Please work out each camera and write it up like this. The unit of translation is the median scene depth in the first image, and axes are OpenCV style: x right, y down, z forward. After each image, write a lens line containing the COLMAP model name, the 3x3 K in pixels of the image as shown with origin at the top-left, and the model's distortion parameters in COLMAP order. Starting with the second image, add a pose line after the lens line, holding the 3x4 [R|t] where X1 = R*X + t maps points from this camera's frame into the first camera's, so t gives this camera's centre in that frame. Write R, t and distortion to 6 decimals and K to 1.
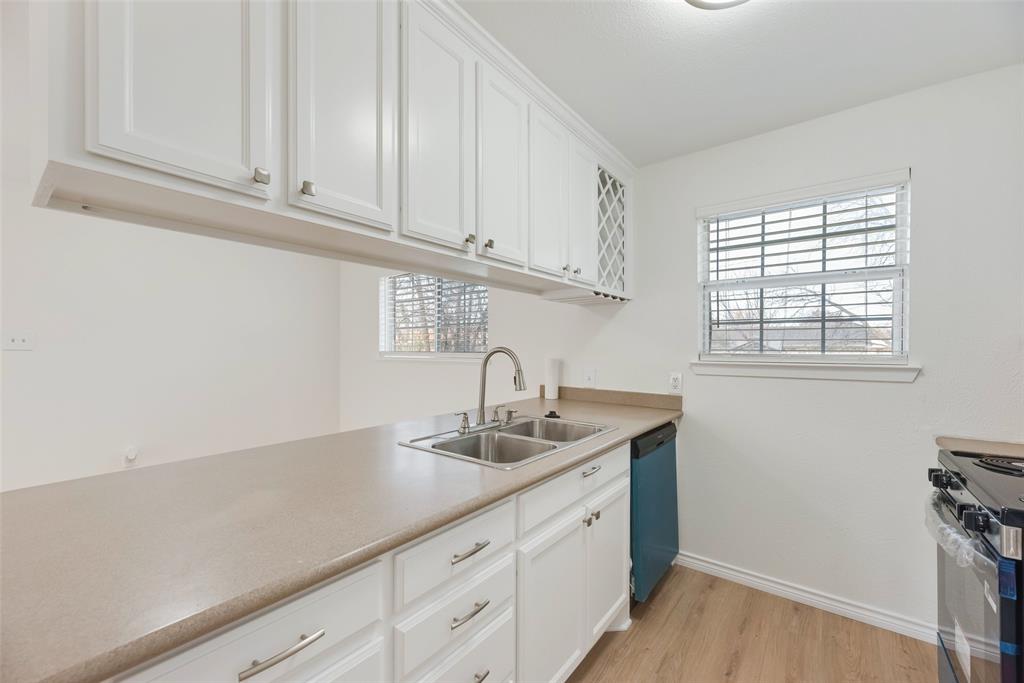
lens RADIAL K [[415.3, 0, 514.1], [0, 415.3, 348.0], [0, 0, 1]] dist [0.007067, -0.001135]
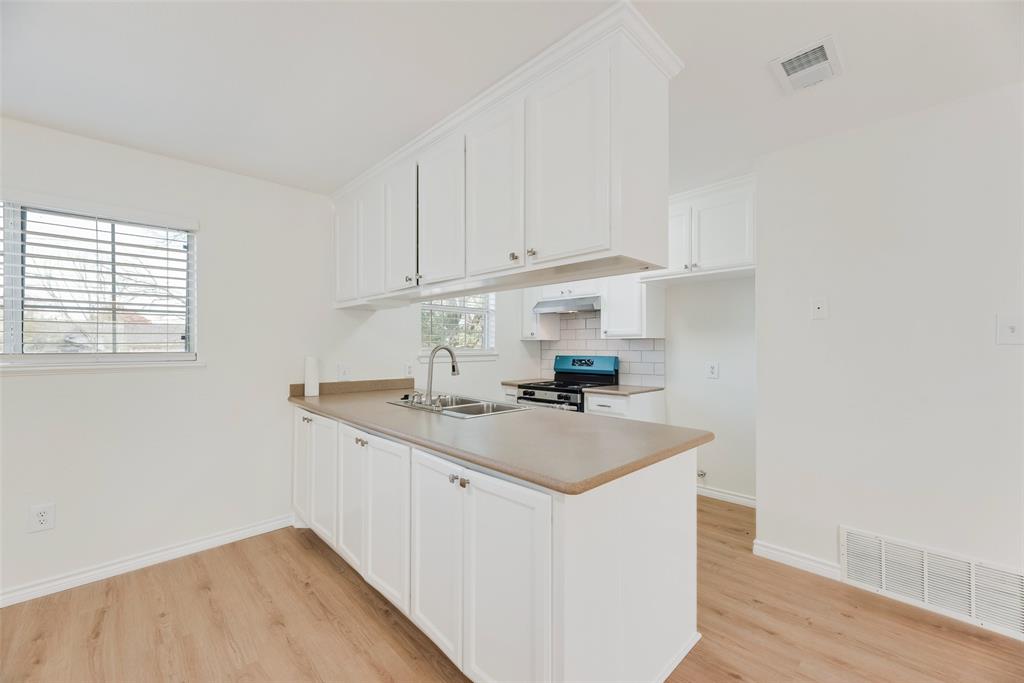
lens RADIAL K [[415.3, 0, 519.8], [0, 415.3, 345.7], [0, 0, 1]] dist [0.007067, -0.001135]
pose [[0.122998, -0.001430, 0.992406, -1.257543], [0.001523, 0.999998, 0.001252, -0.002748], [-0.992406, 0.001358, 0.123000, 0.538758]]
